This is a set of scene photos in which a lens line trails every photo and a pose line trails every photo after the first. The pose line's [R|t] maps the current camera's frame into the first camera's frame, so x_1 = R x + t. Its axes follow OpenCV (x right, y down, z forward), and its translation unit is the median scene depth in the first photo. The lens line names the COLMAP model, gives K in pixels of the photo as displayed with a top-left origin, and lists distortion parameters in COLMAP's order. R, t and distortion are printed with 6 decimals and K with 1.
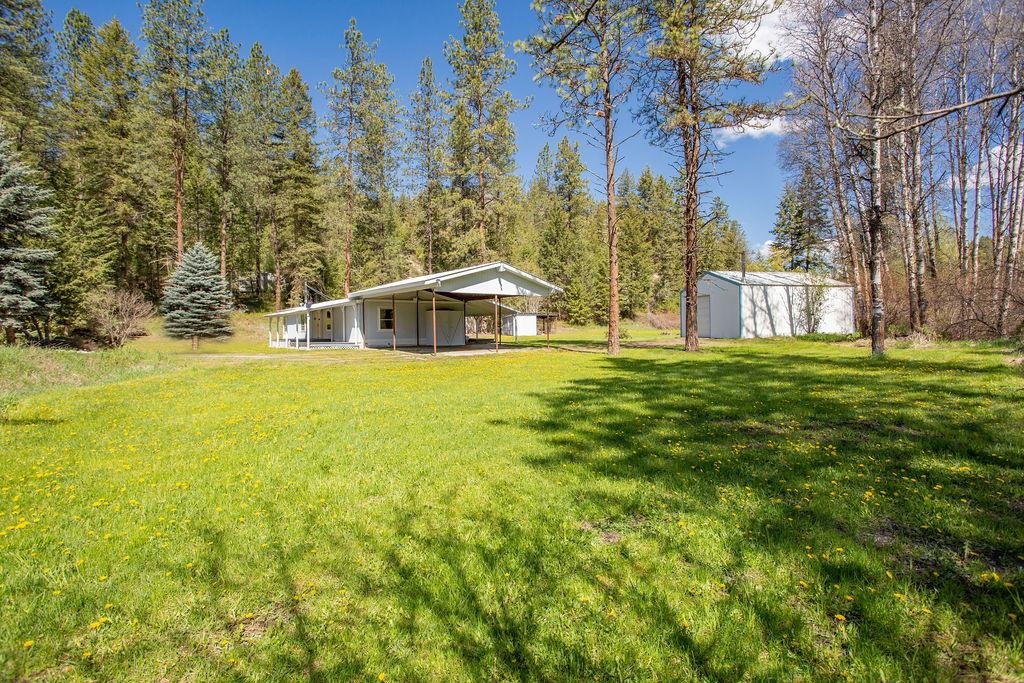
lens RADIAL K [[501.8, 0, 514.8], [0, 501.8, 329.5], [0, 0, 1]] dist [-0.046215, -0.000195]
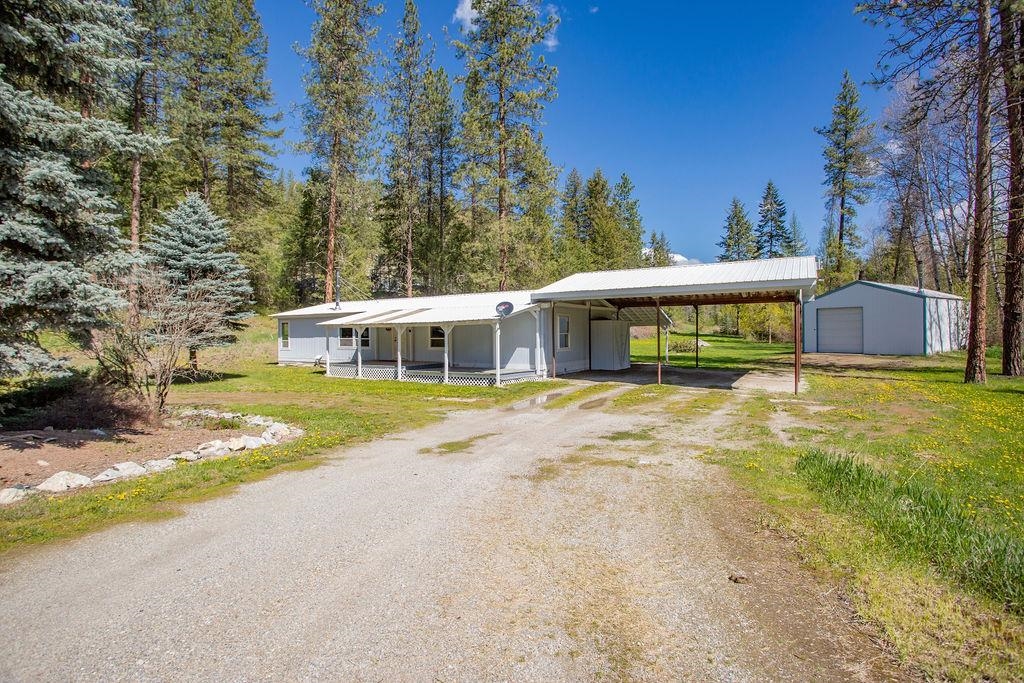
lens RADIAL K [[501.8, 0, 514.8], [0, 501.8, 329.5], [0, 0, 1]] dist [-0.046215, -0.000195]
pose [[0.938716, 0.005829, 0.344642, -0.546117], [-0.002612, 0.999949, -0.009798, -0.018912], [-0.344681, 0.008298, 0.938683, 0.394017]]
